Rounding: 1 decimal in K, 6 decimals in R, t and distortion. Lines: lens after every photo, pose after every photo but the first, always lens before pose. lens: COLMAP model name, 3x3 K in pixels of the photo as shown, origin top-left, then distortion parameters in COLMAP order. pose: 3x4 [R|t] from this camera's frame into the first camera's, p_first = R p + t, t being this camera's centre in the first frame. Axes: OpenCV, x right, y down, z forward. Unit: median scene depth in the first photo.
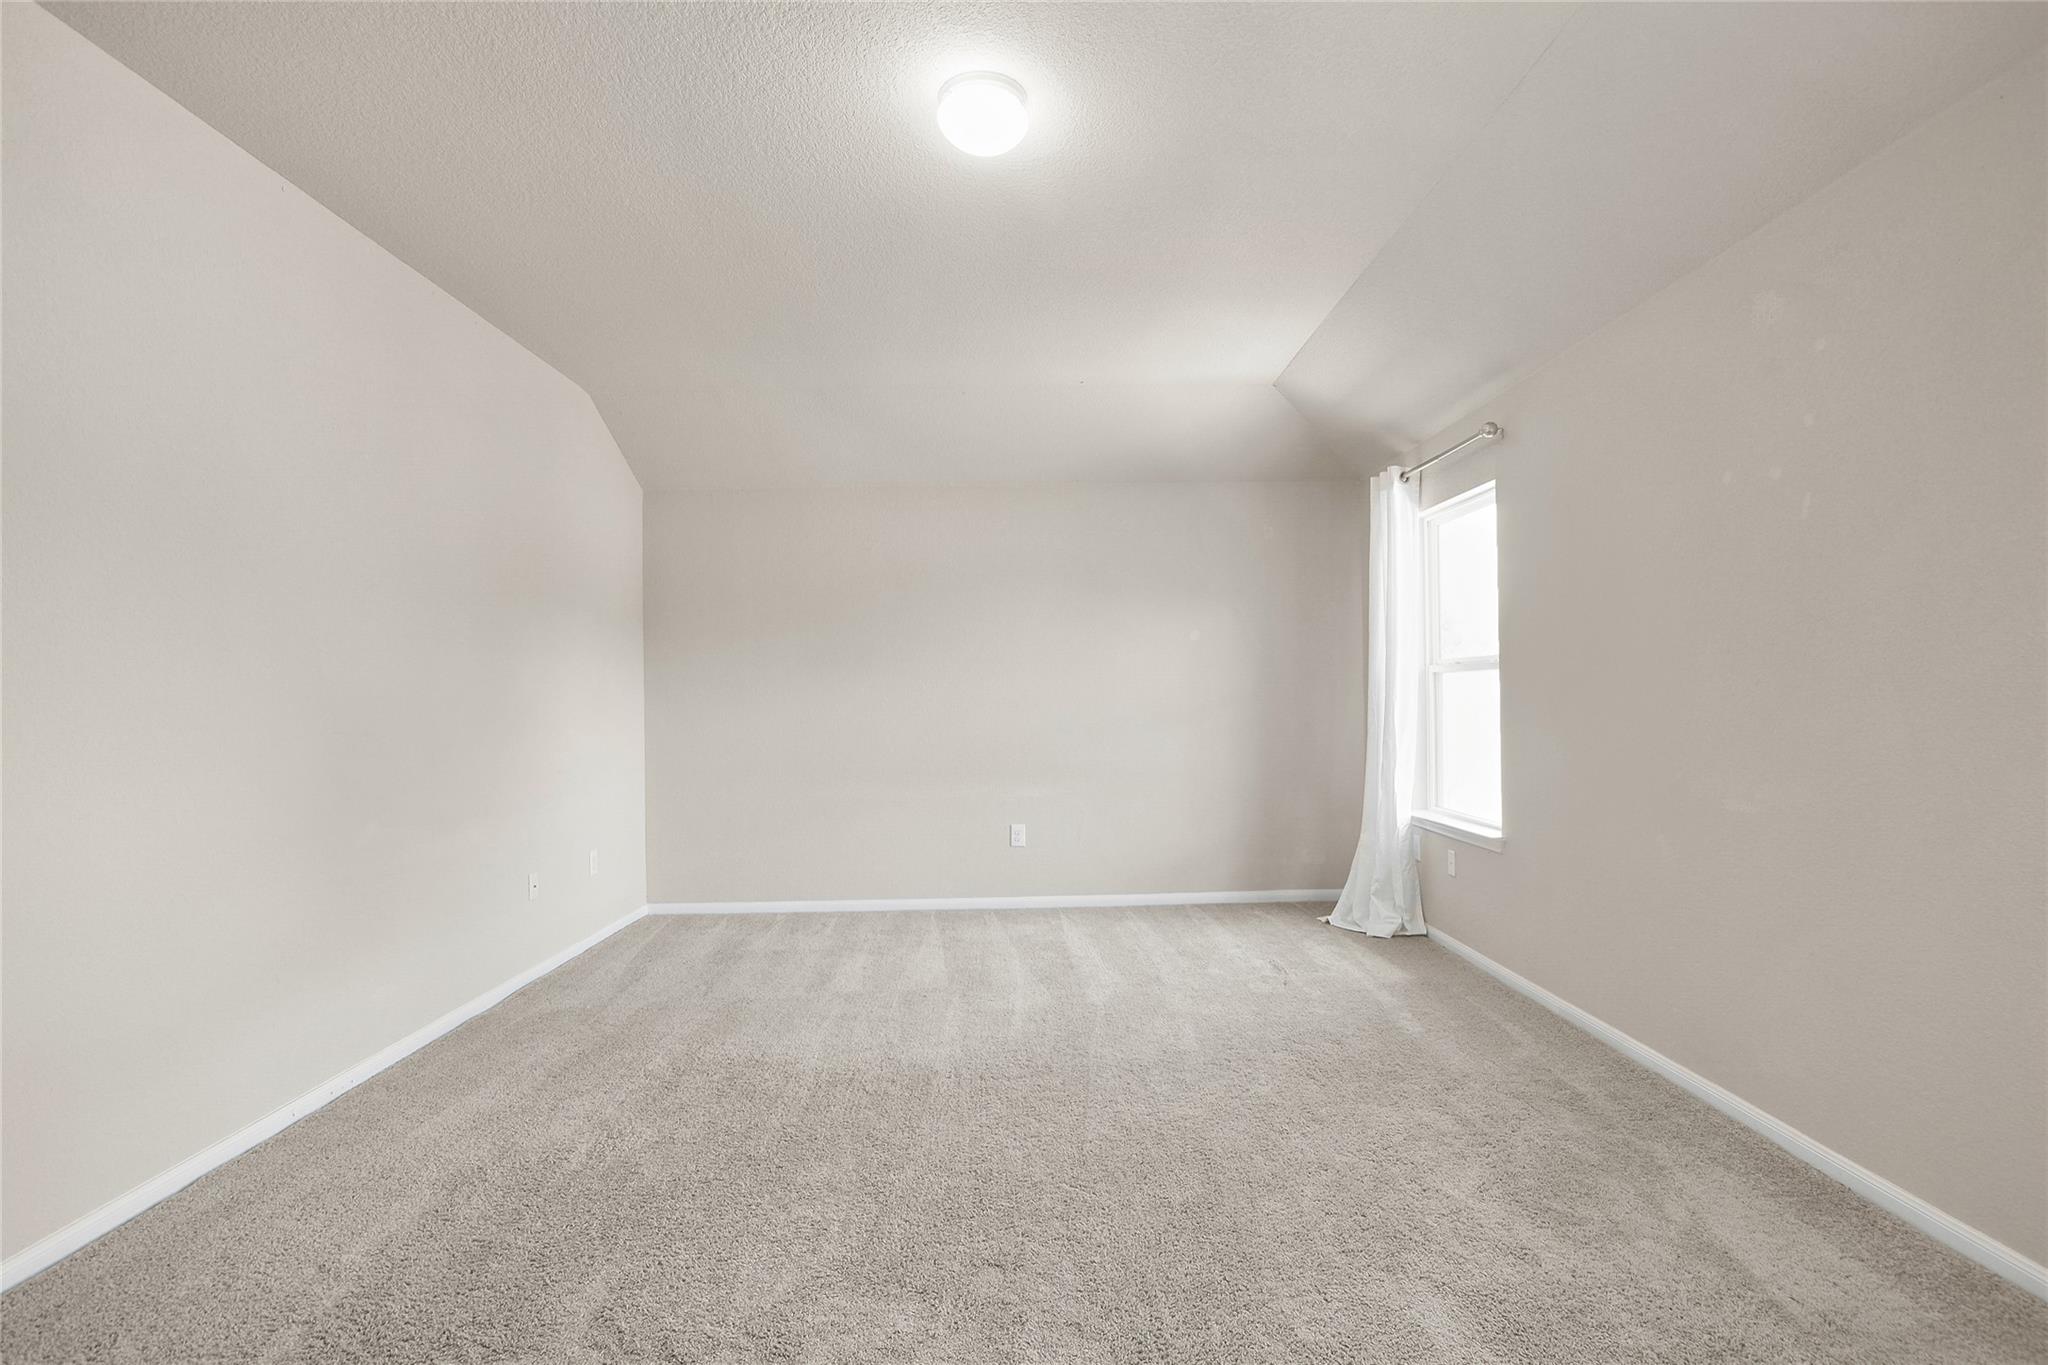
lens RADIAL K [[954.8, 0, 1048.8], [0, 954.8, 688.1], [0, 0, 1]] dist [-0.036924, 0.005497]
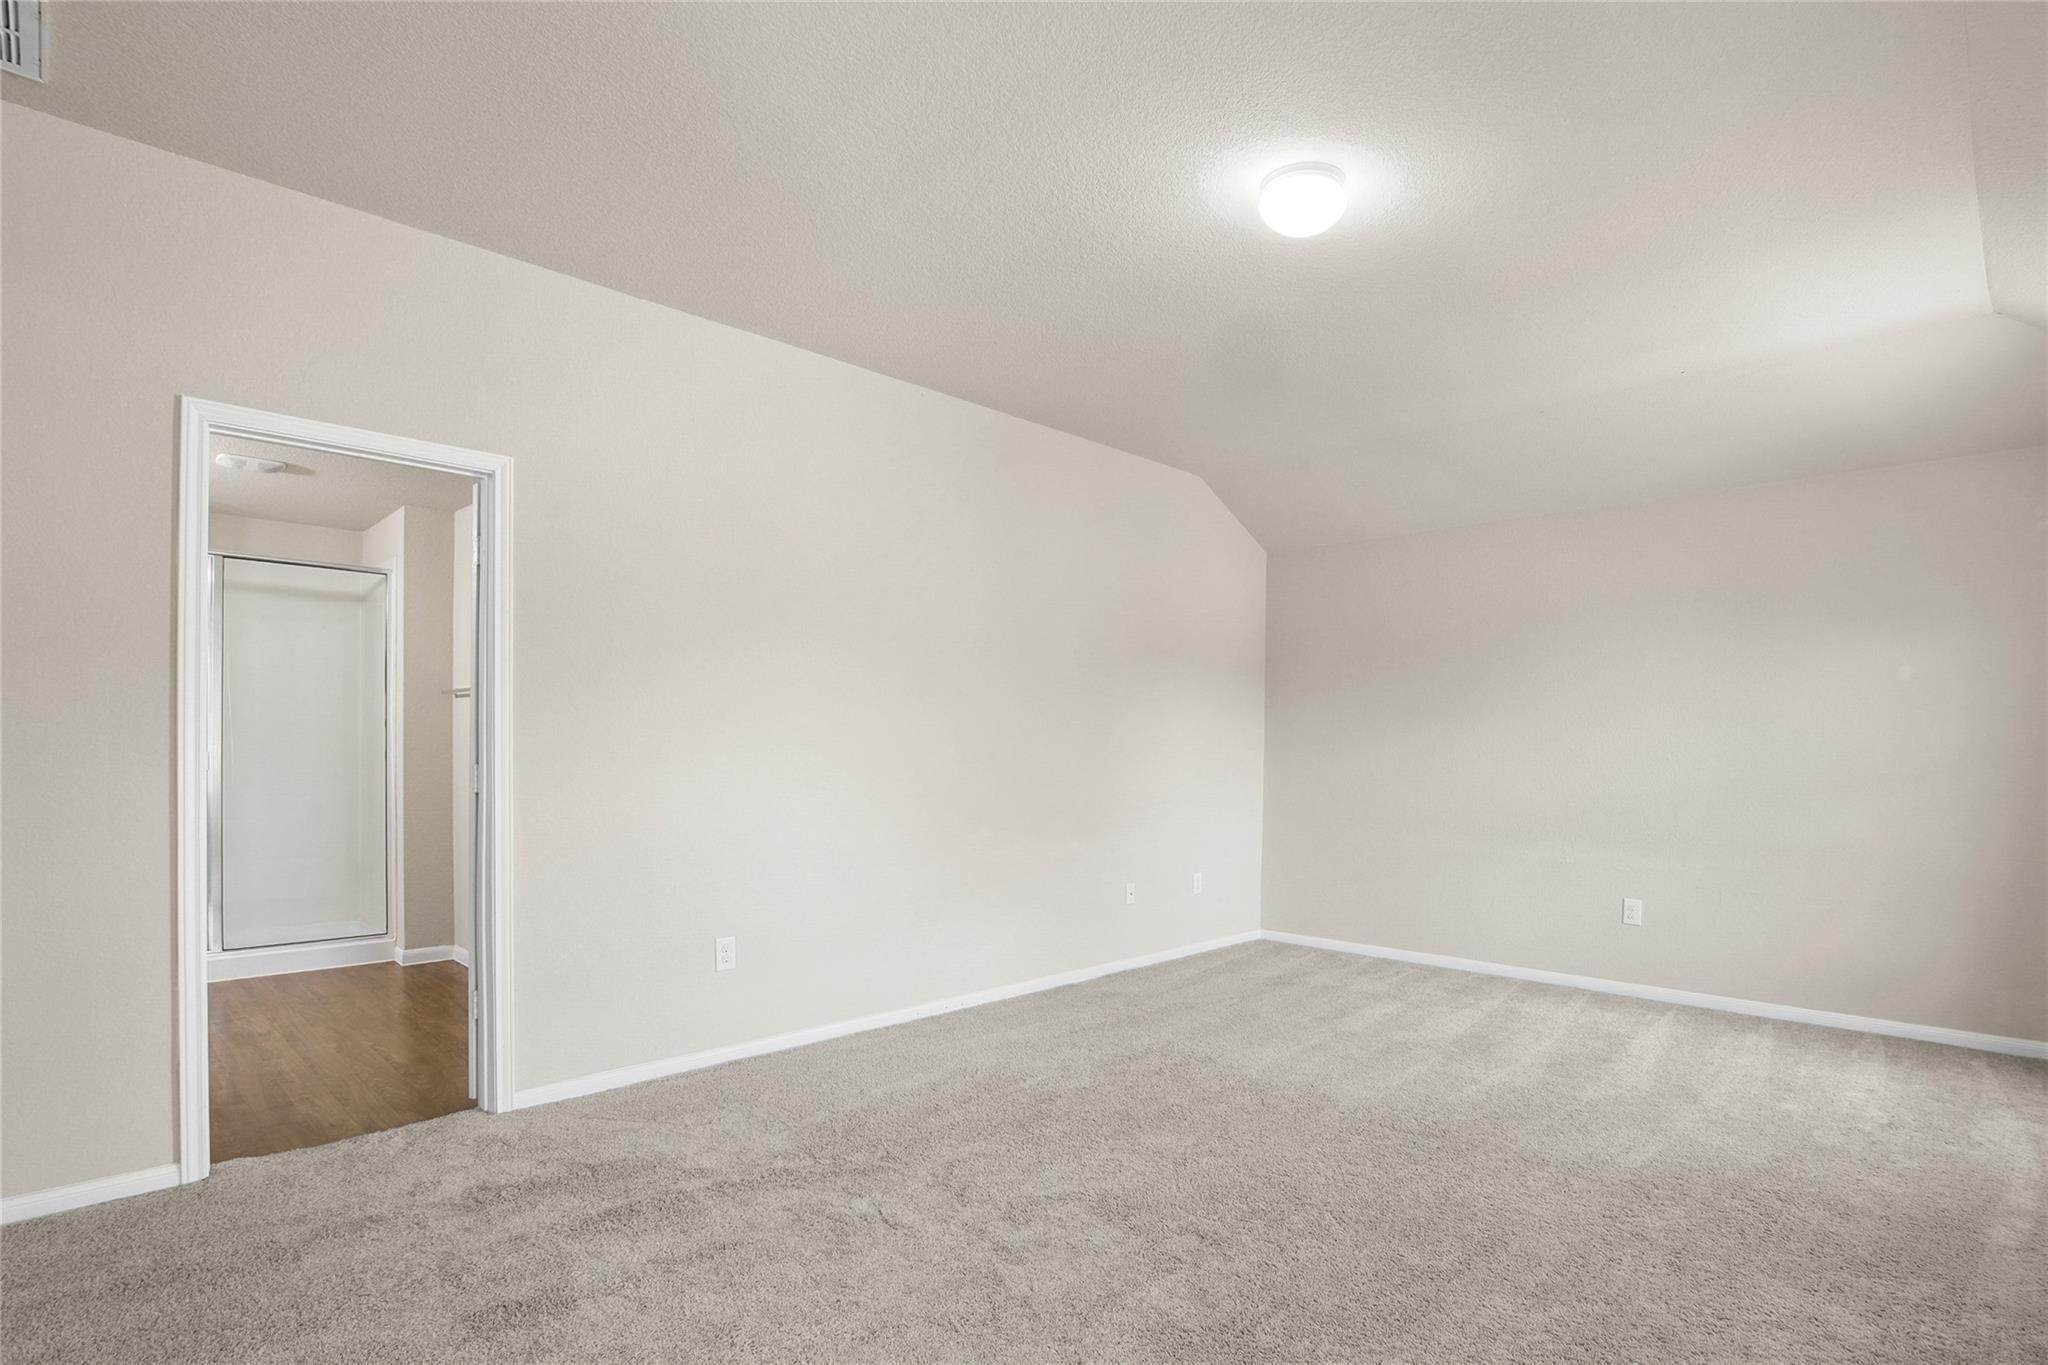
lens RADIAL K [[996.0, 0, 1052.3], [0, 996.0, 743.8], [0, 0, 1]] dist [-0.001361, -0.000017]
pose [[0.721786, 0.020963, -0.691799, 0.223594], [-0.013096, 0.999776, 0.016631, -0.004581], [0.691993, -0.002944, 0.721898, -0.005778]]
